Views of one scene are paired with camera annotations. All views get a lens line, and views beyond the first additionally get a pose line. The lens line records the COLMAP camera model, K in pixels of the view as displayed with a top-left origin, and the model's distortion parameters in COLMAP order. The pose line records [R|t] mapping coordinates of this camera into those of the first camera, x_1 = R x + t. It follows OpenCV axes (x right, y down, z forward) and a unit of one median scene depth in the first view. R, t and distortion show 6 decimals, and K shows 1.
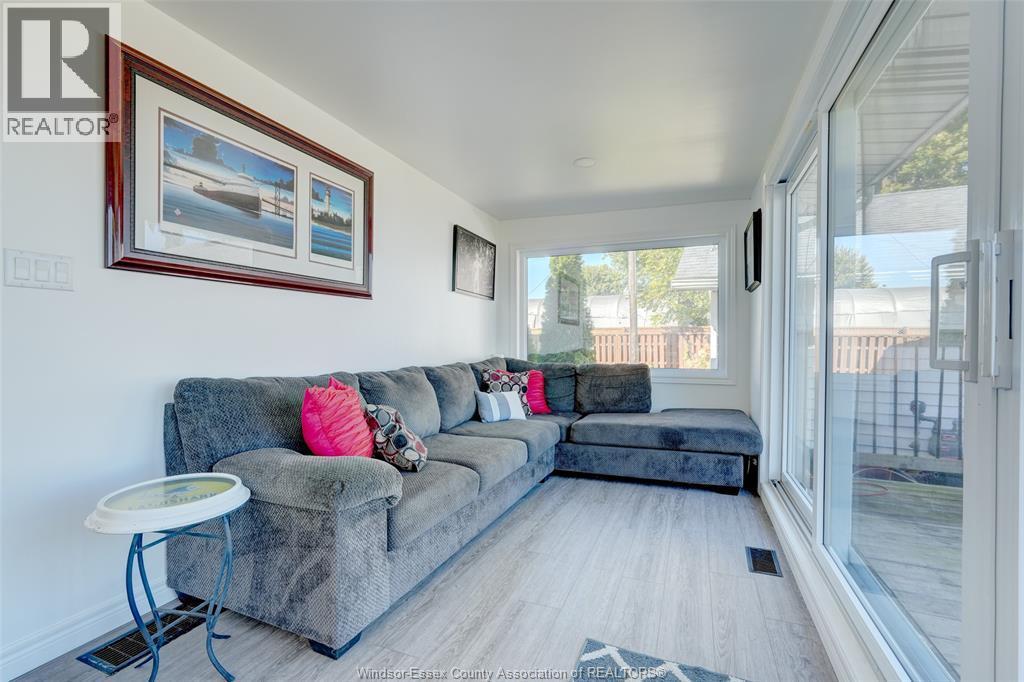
lens RADIAL K [[450.8, 0, 512.0], [0, 450.8, 341.0], [0, 0, 1]] dist [-0.007819, 0.000279]
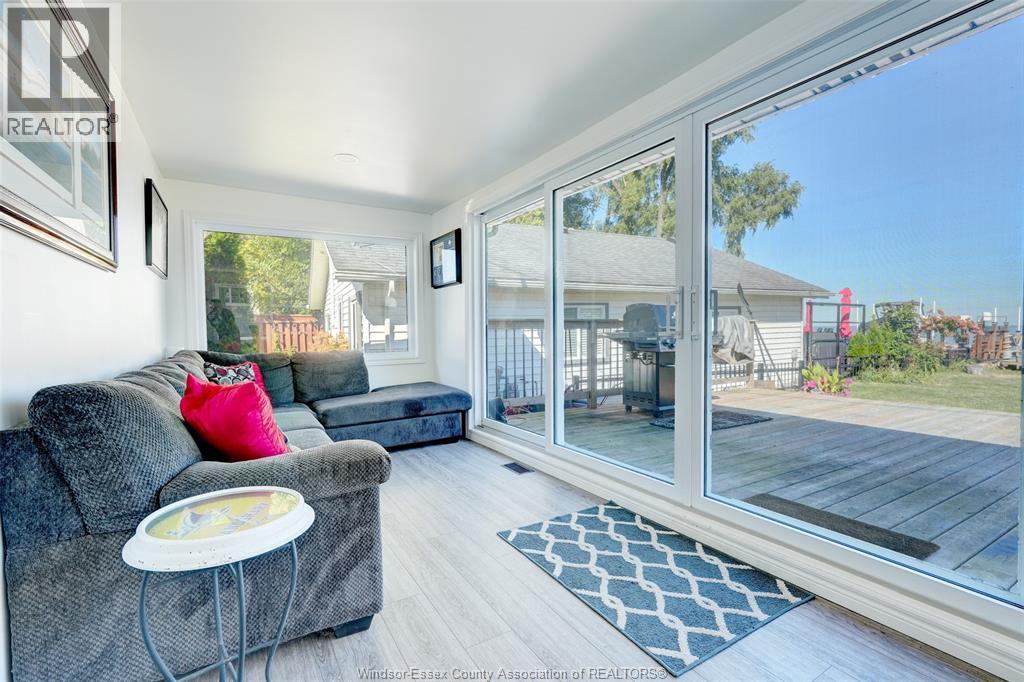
lens RADIAL K [[460.7, 0, 517.3], [0, 460.7, 338.9], [0, 0, 1]] dist [-0.002969, 0.000338]
pose [[0.599972, -0.027621, 0.799544, -0.471086], [0.011938, 0.999602, 0.025574, 0.002424], [-0.799932, -0.005799, 0.600063, 0.033771]]
